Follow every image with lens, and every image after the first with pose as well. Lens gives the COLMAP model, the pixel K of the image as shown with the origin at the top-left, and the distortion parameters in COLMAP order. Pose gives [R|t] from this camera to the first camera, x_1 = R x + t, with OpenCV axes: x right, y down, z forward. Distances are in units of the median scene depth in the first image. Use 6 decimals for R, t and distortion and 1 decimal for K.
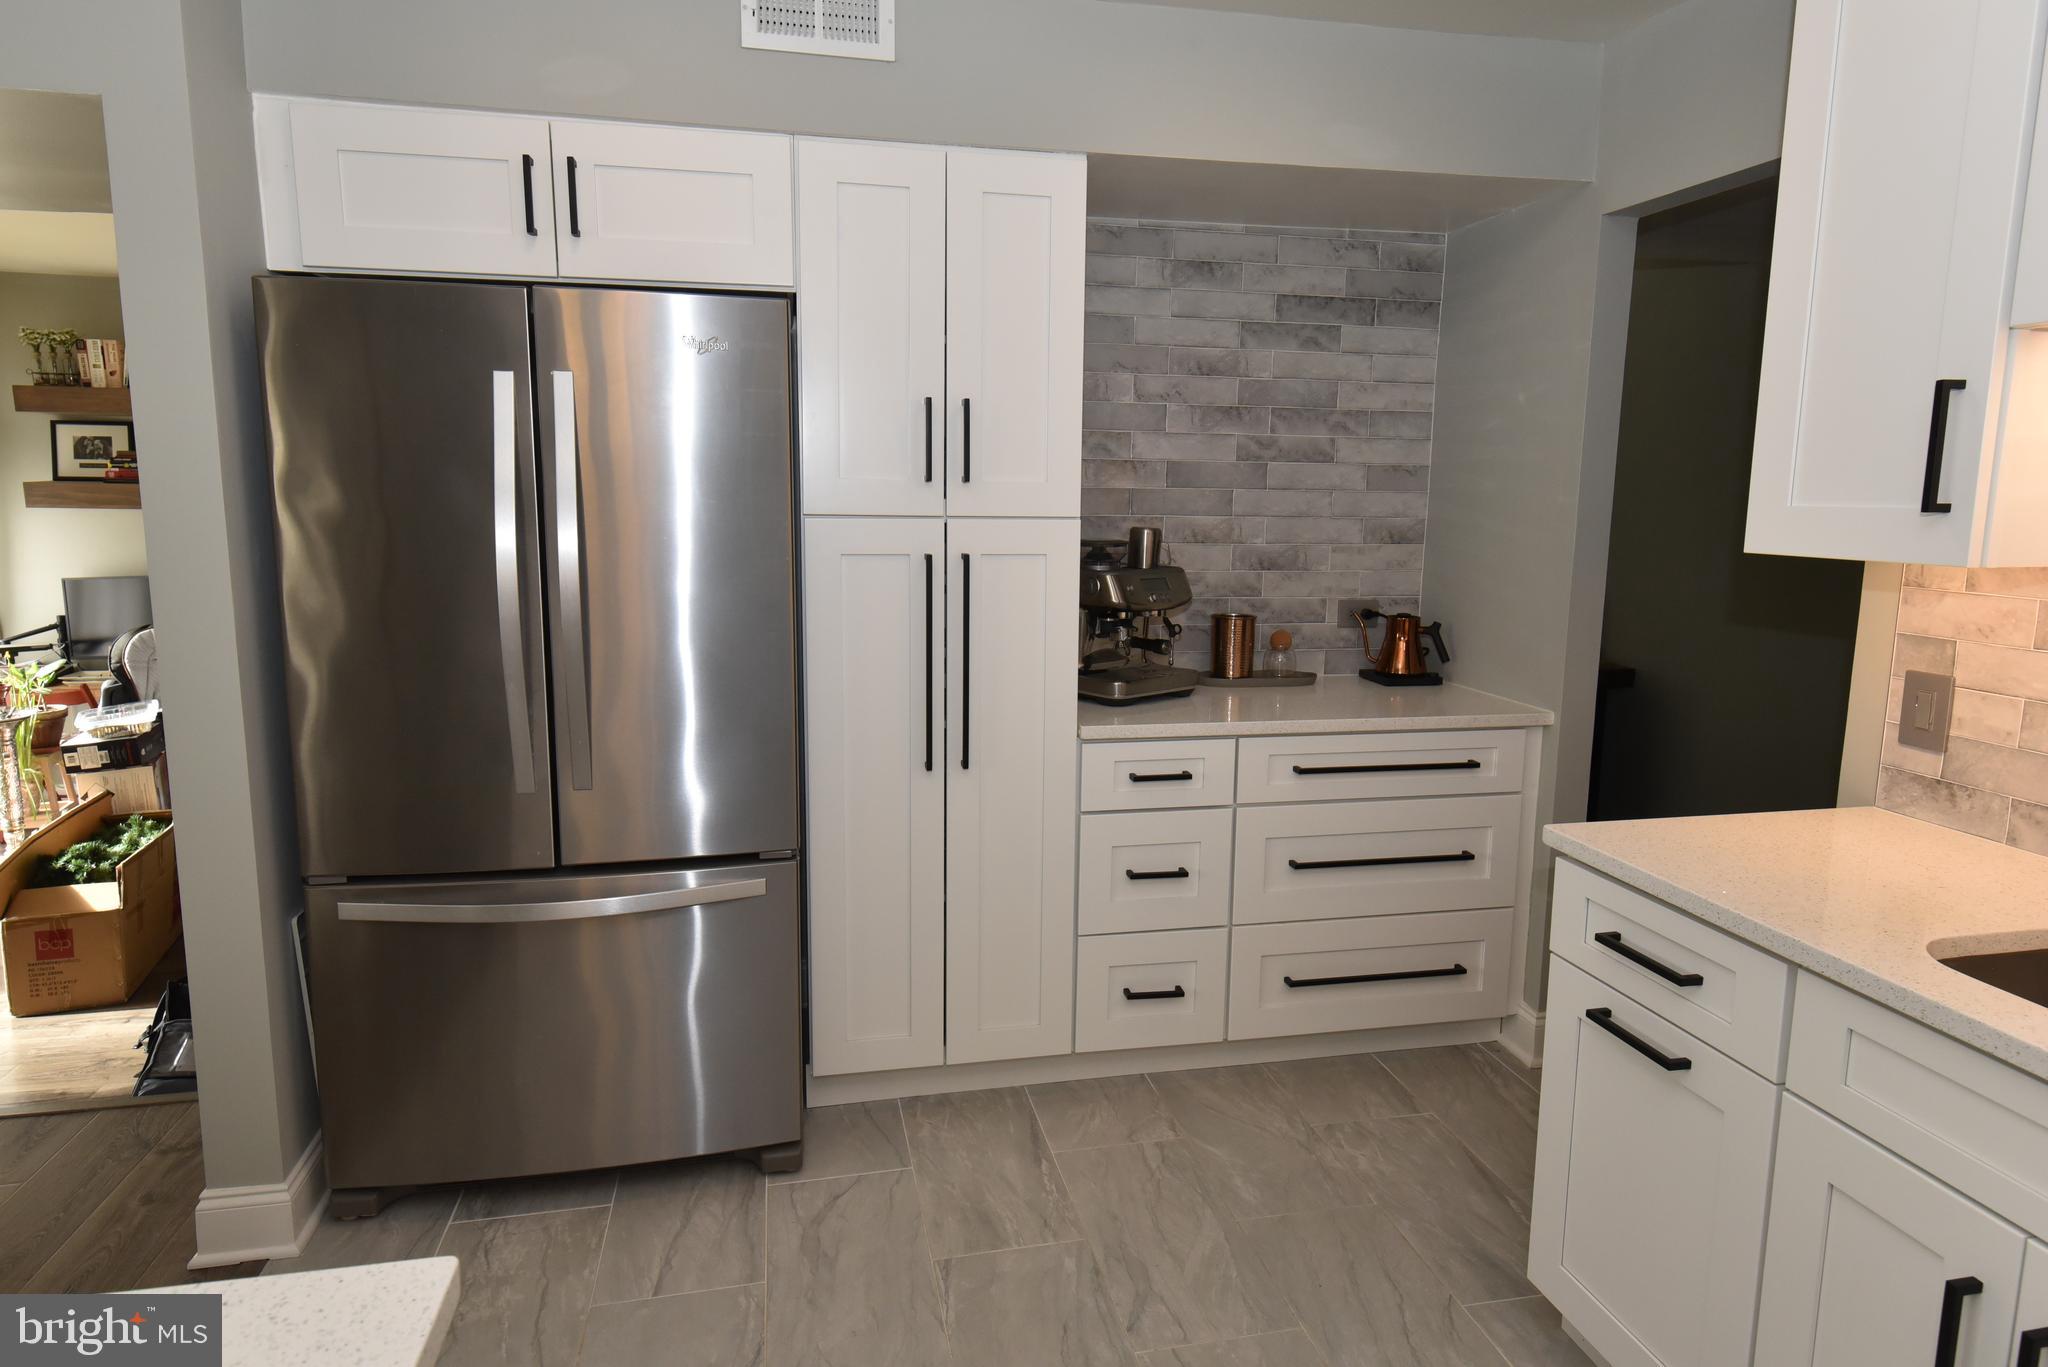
lens RADIAL K [[1185.0, 0, 1020.3], [0, 1185.0, 676.3], [0, 0, 1]] dist [0.007565, -0.002459]
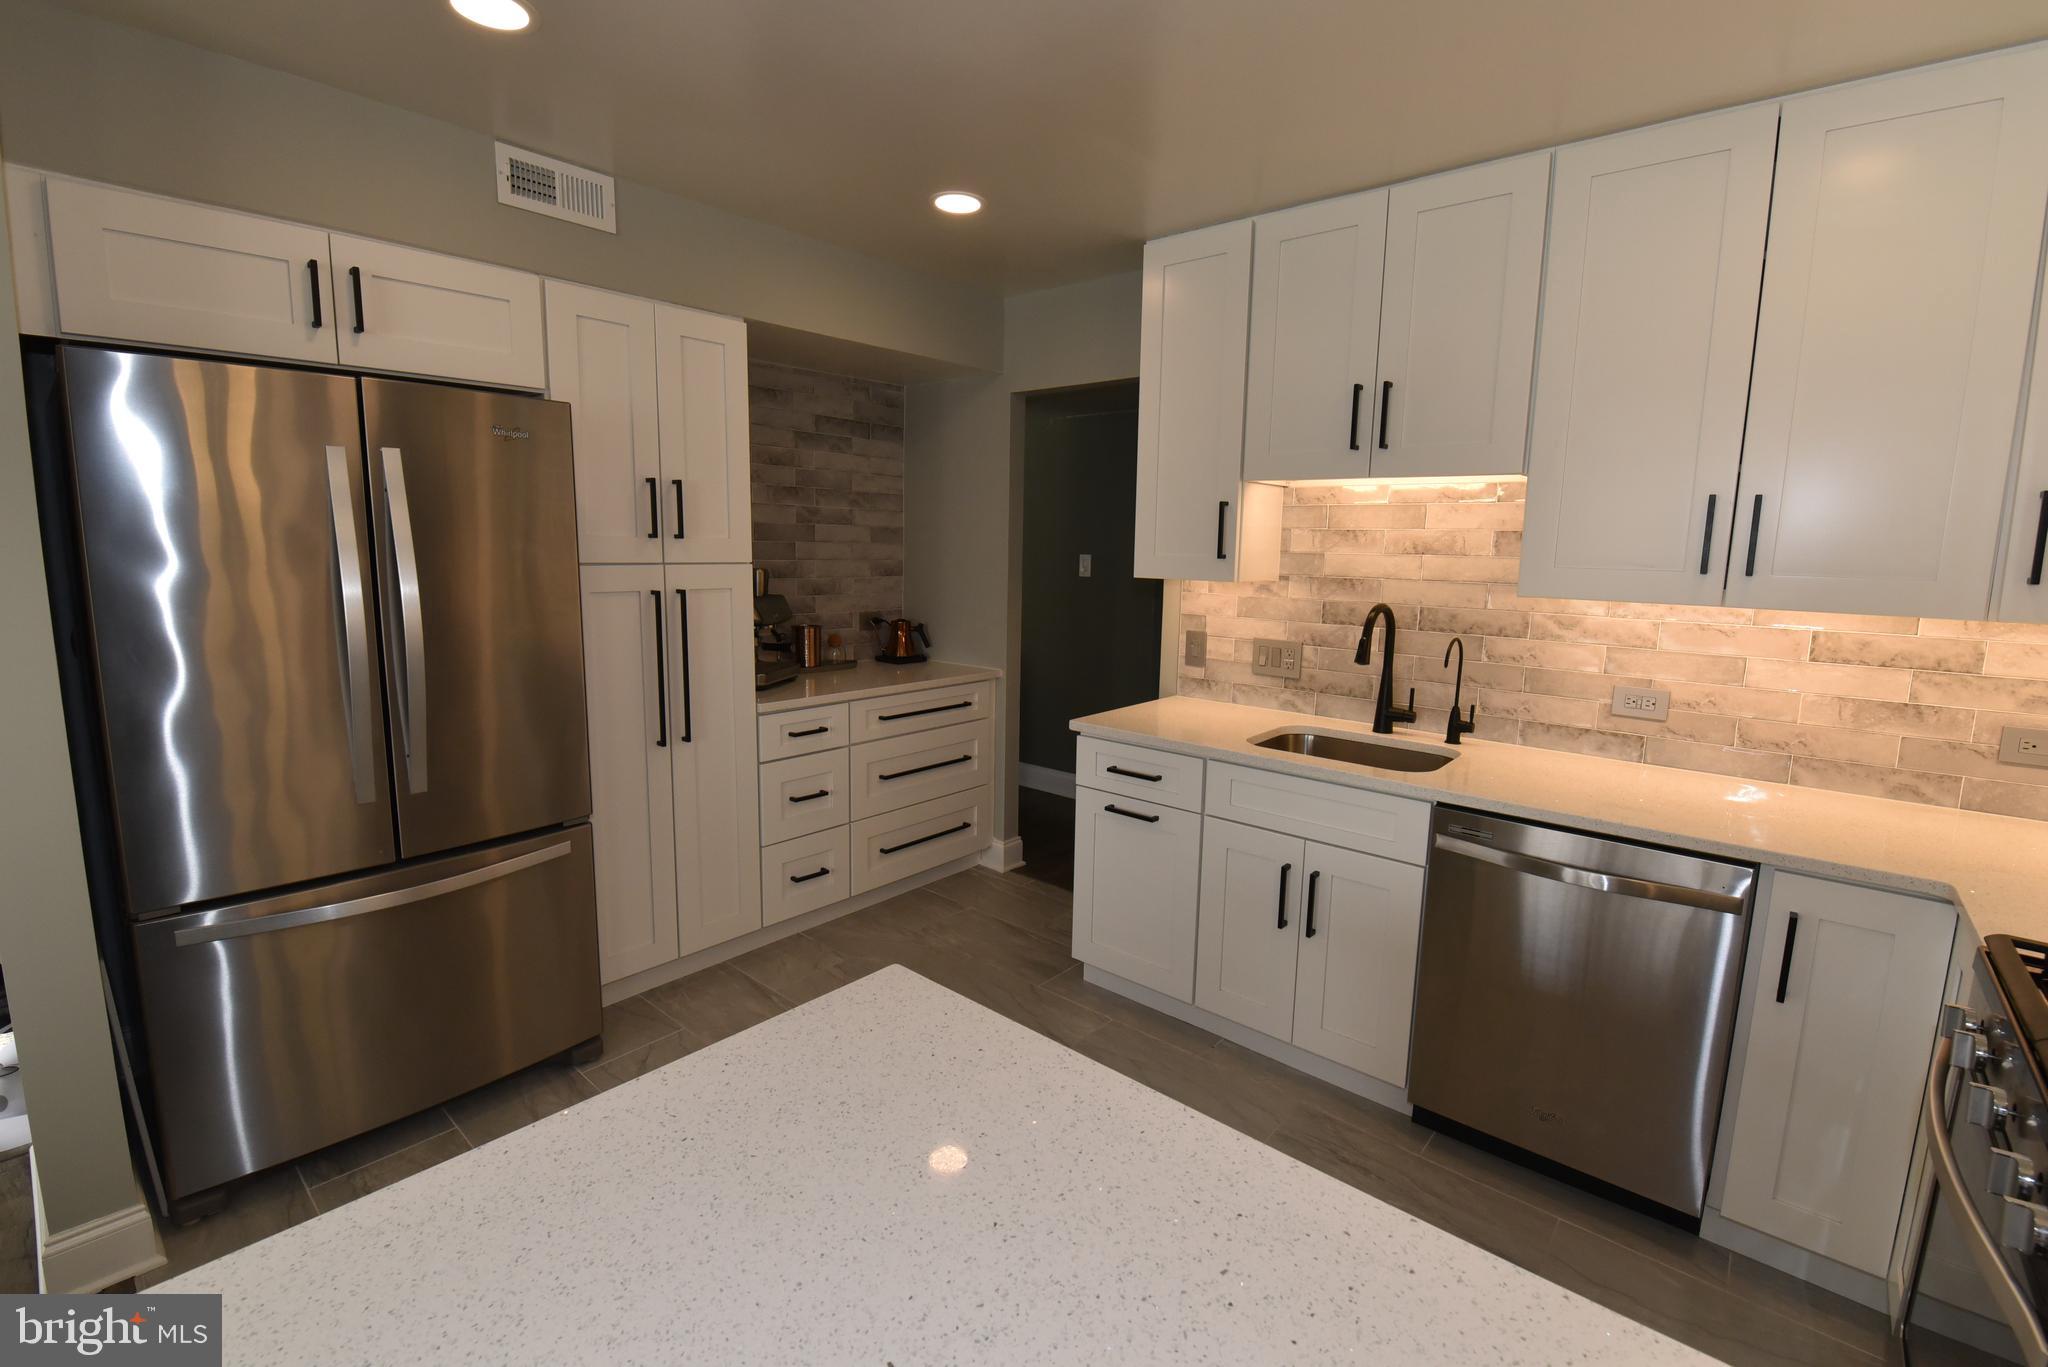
lens RADIAL K [[889.5, 0, 1028.0], [0, 889.5, 682.9], [0, 0, 1]] dist [-0.010683, -0.005813]
pose [[0.791542, -0.092543, 0.604067, -0.339373], [0.086511, 0.995481, 0.039147, 0.001396], [-0.604960, 0.021272, 0.795972, -0.082075]]
